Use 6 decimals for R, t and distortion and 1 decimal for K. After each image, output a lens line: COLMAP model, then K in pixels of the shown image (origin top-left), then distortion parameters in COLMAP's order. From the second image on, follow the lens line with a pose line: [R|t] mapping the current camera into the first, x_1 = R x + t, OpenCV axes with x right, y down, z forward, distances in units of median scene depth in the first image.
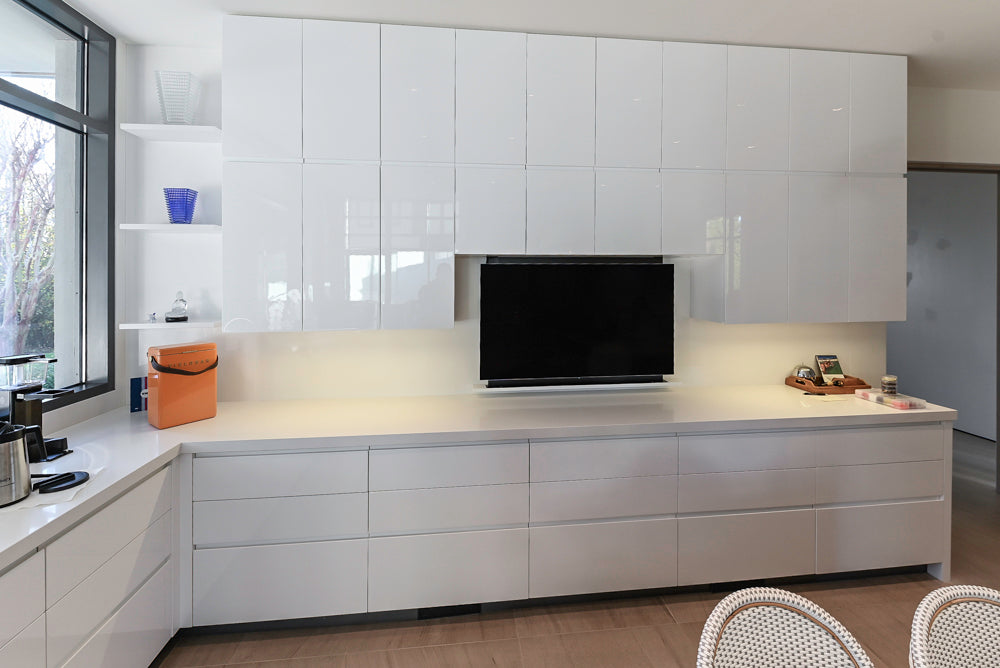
lens RADIAL K [[442.3, 0, 498.8], [0, 442.3, 276.0], [0, 0, 1]] dist [0.003834, -0.008523]
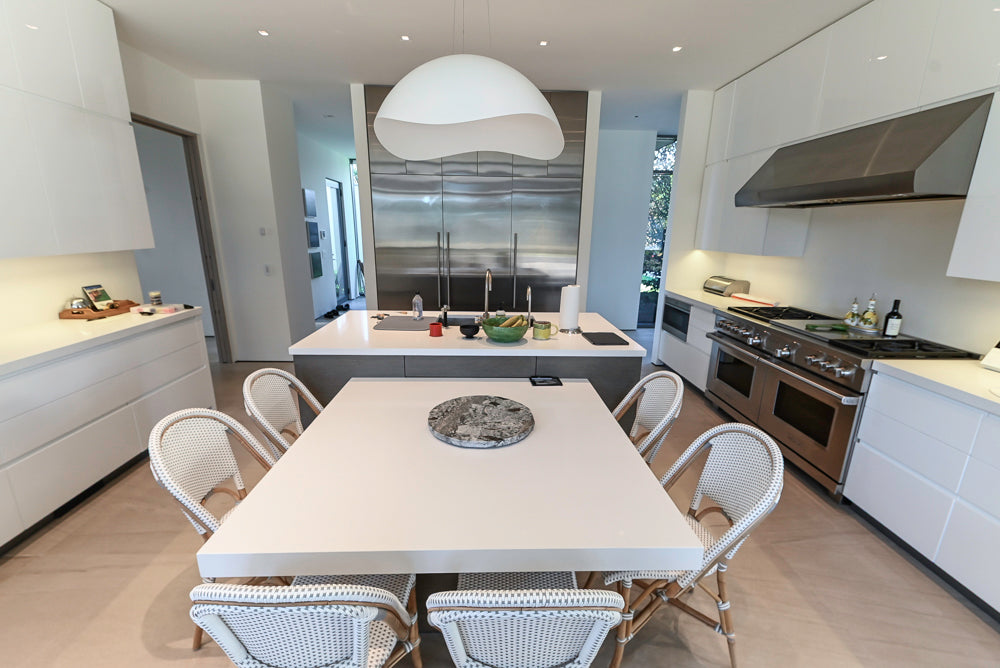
lens RADIAL K [[422.7, 0, 512.0], [0, 422.7, 340.4], [0, 0, 1]] dist [0.000845, -0.006402]
pose [[0.040927, -0.253664, 0.966426, -0.287526], [-0.018865, 0.966868, 0.254579, 0.028686], [-0.998984, -0.028651, 0.034785, -0.090400]]
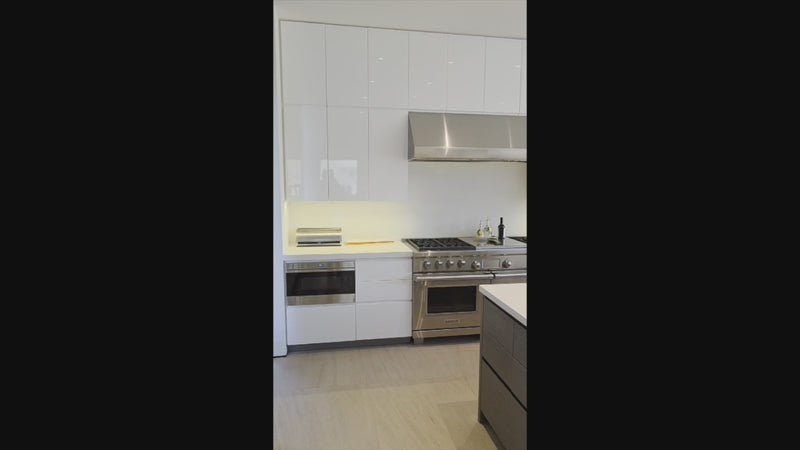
lens RADIAL K [[391.8, 0, 410.0], [0, 391.8, 223.9], [0, 0, 1]] dist [-0.001221, -0.000081]
pose [[-0.995888, 0.002203, -0.090566, 1.151341], [-0.007292, 0.994512, 0.104367, 0.031407], [0.090299, 0.104598, -0.990407, 0.565961]]
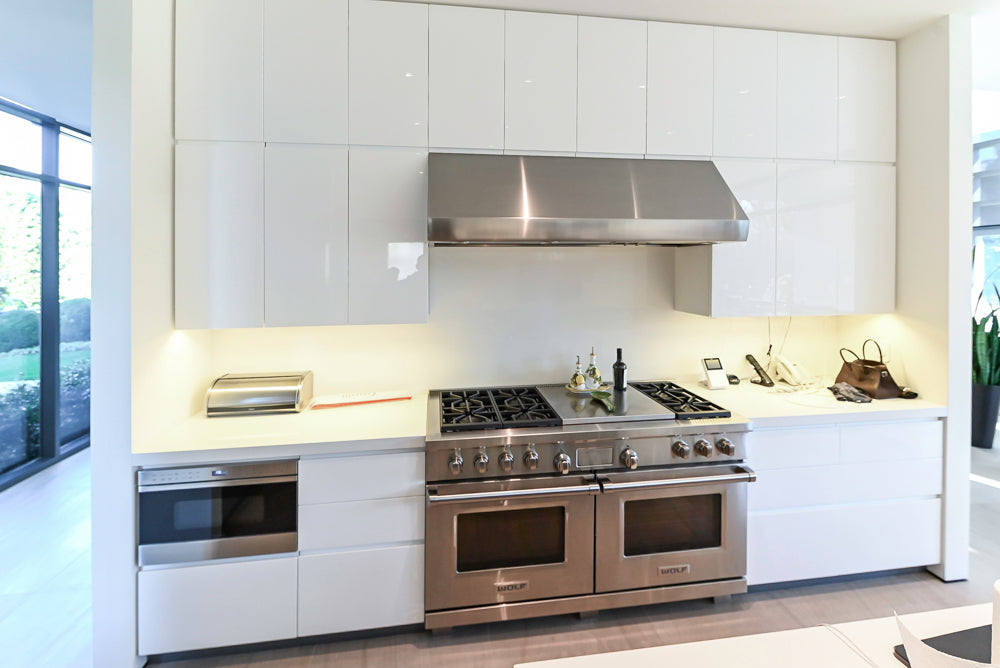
lens RADIAL K [[464.4, 0, 506.5], [0, 464.4, 273.9], [0, 0, 1]] dist [0.015007, -0.000227]
pose [[-0.998922, 0.000956, -0.046414, 0.935110], [-0.000047, 0.999766, 0.021620, -0.011140], [0.046424, 0.021599, -0.998688, 0.027702]]
